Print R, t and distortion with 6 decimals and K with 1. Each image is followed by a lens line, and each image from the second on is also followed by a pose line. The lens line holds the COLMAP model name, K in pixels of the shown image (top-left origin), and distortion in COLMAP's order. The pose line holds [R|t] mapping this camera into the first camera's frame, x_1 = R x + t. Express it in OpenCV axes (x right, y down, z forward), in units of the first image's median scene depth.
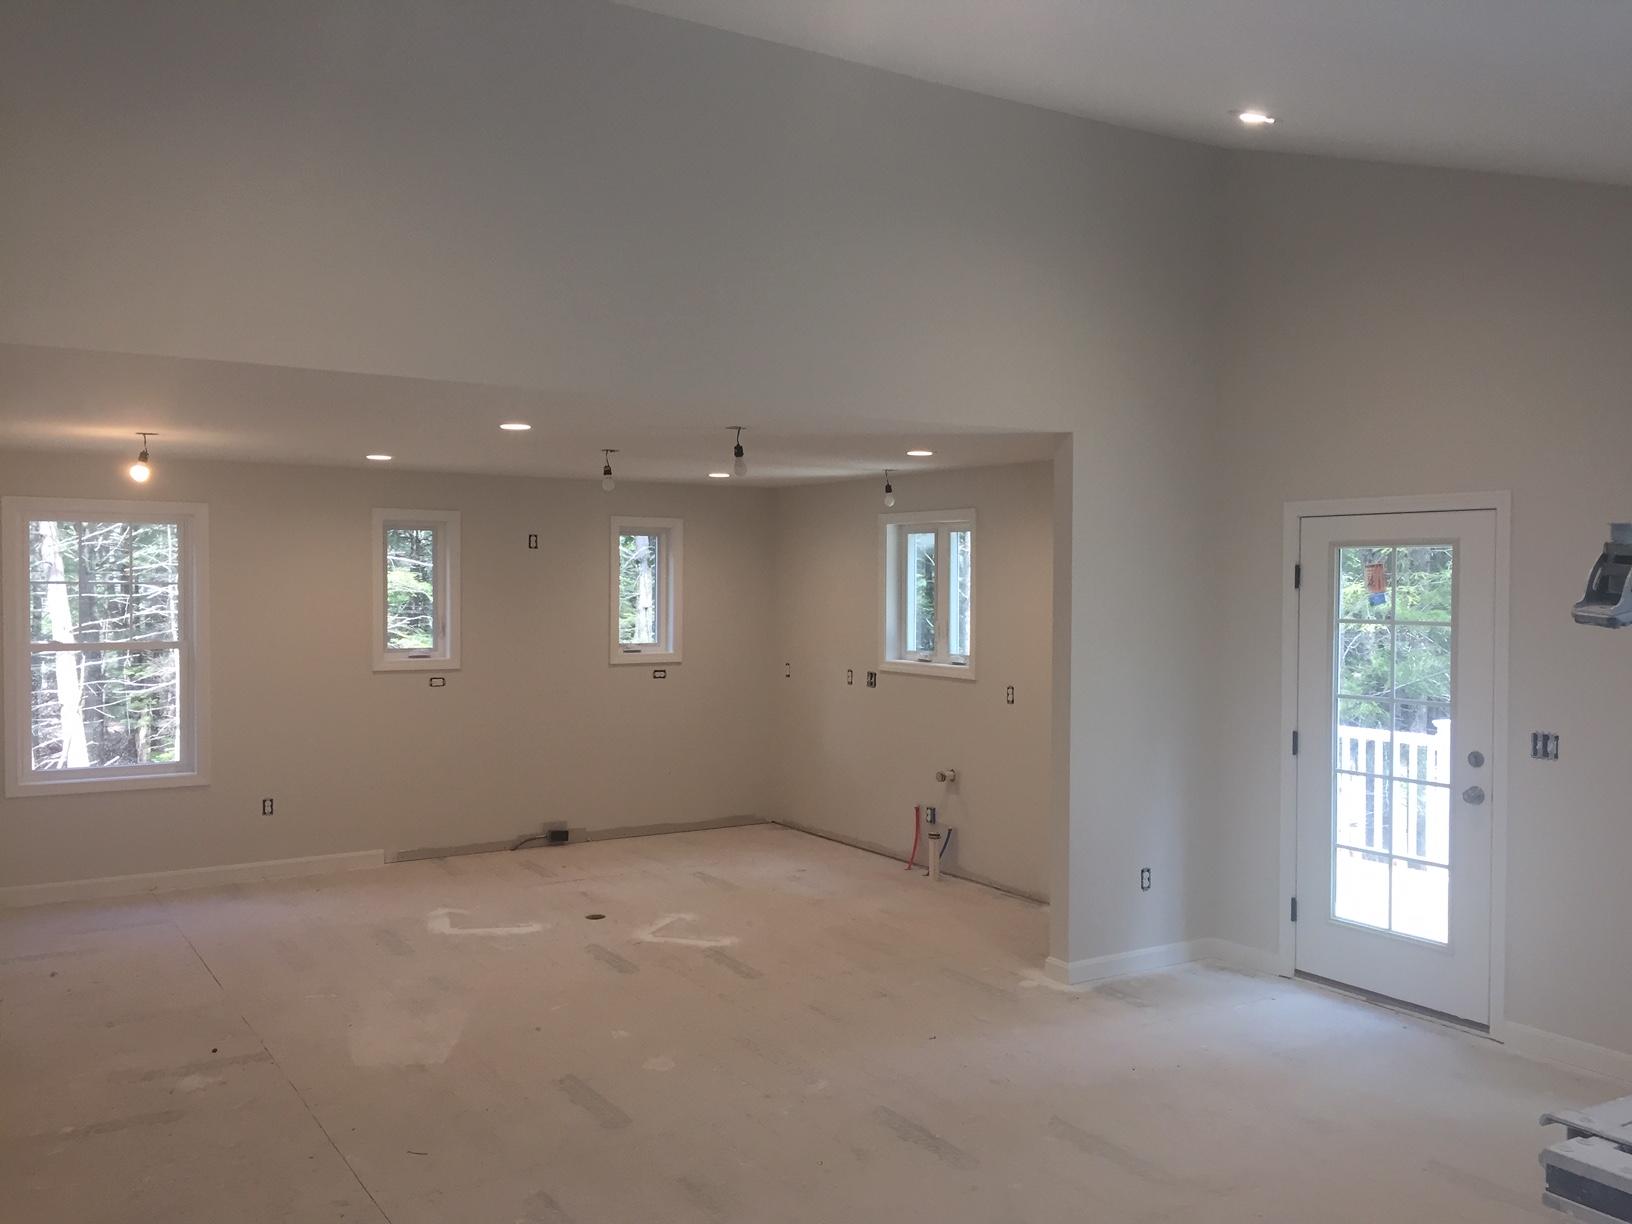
lens RADIAL K [[1414.0, 0, 813.5], [0, 1414.0, 637.5], [0, 0, 1]] dist [0.103658, -0.121763]
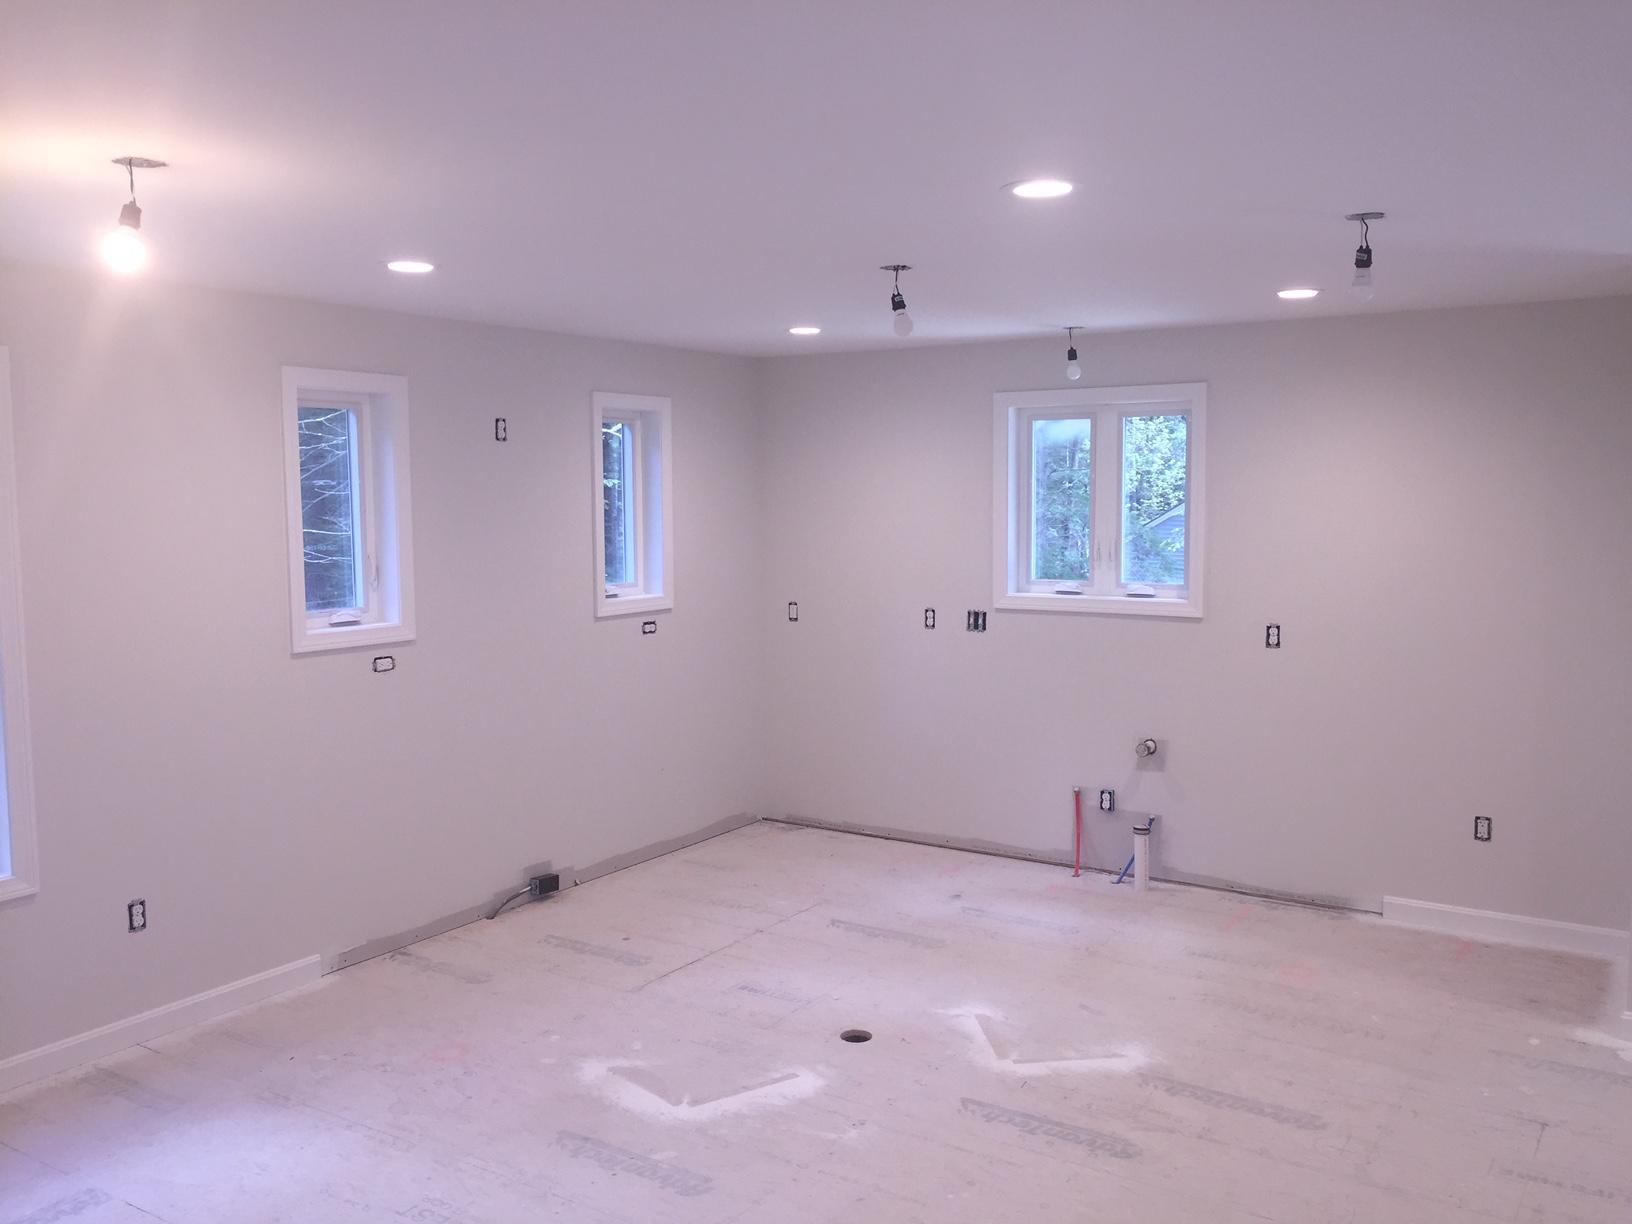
lens RADIAL K [[1400.1, 0, 816.8], [0, 1400.1, 622.7], [0, 0, 1]] dist [0.096974, -0.119607]
pose [[0.906493, -0.053096, 0.418869, -0.374844], [0.030001, 0.997654, 0.061537, -0.018495], [-0.421154, -0.043216, 0.905959, 0.415850]]
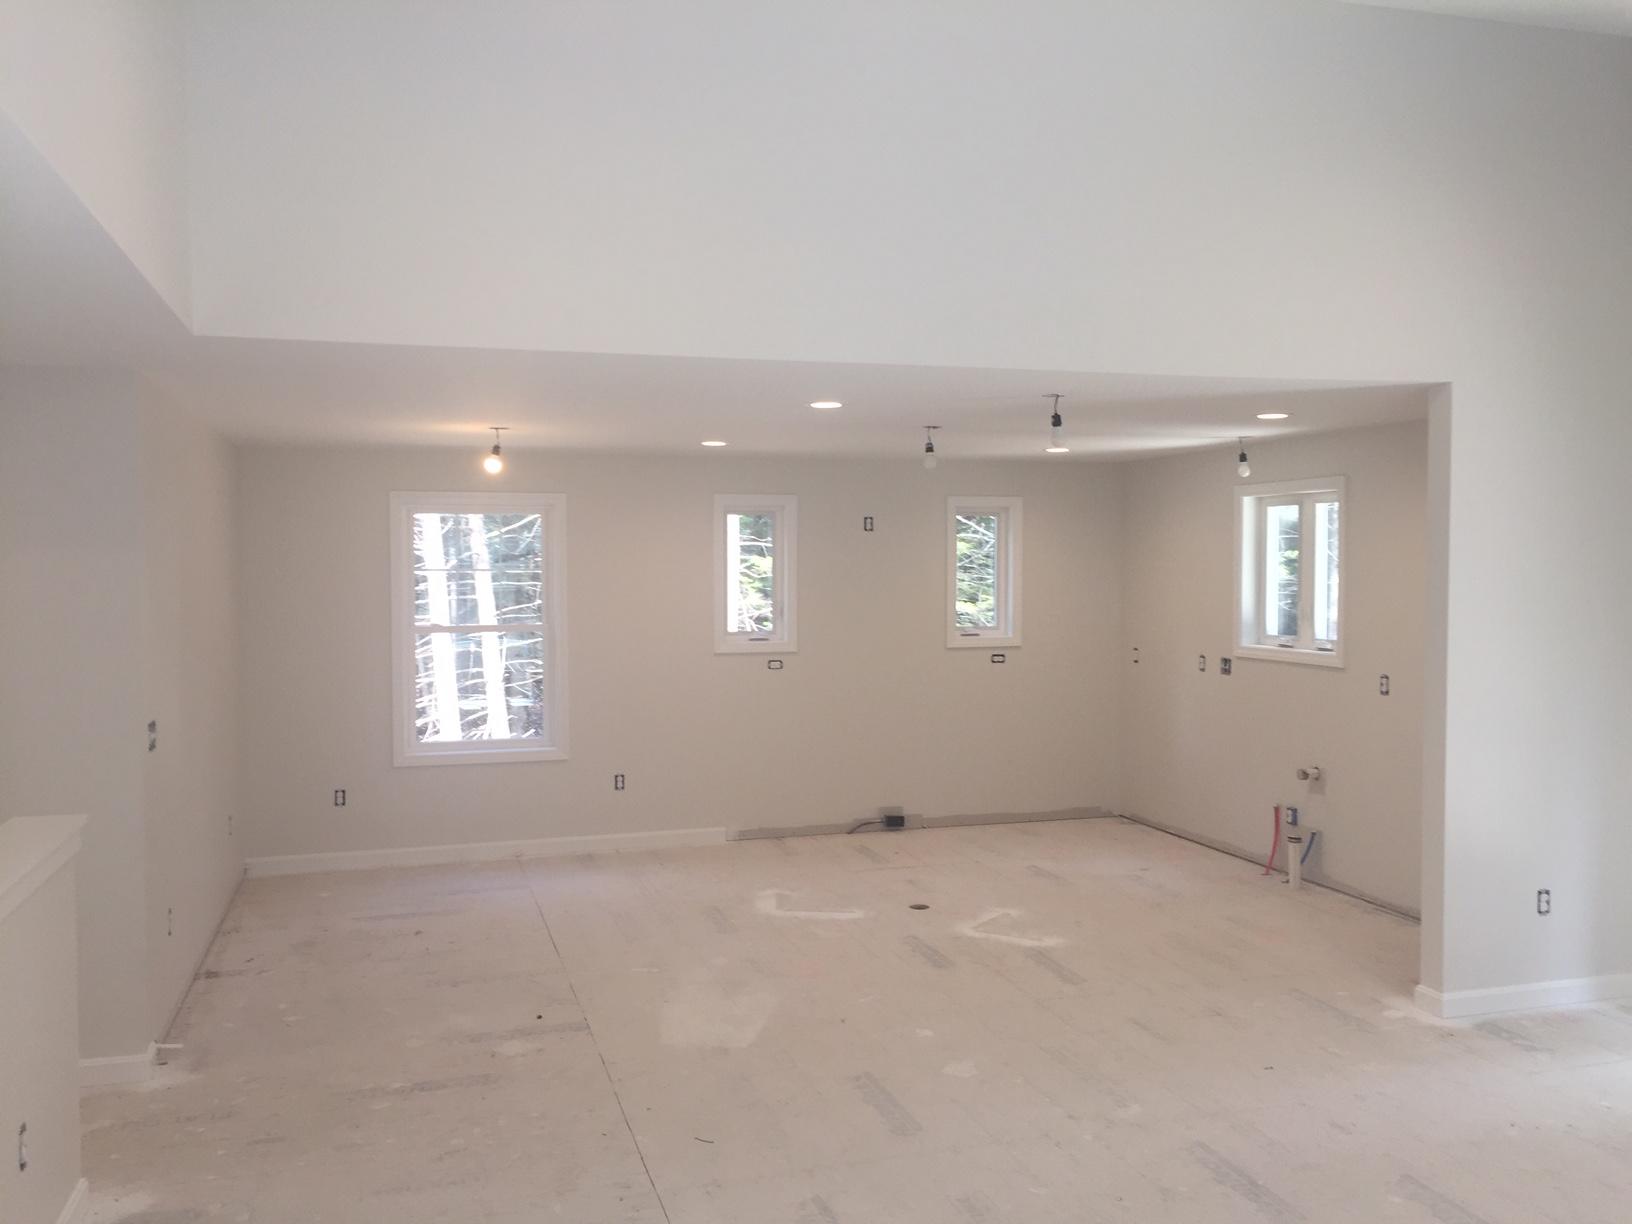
lens RADIAL K [[1414.0, 0, 813.5], [0, 1414.0, 637.5], [0, 0, 1]] dist [0.103658, -0.121763]
pose [[0.964431, 0.003044, -0.264317, 0.030300], [-0.000055, 0.999936, 0.011316, 0.000641], [0.264334, -0.010899, 0.964370, 0.039428]]
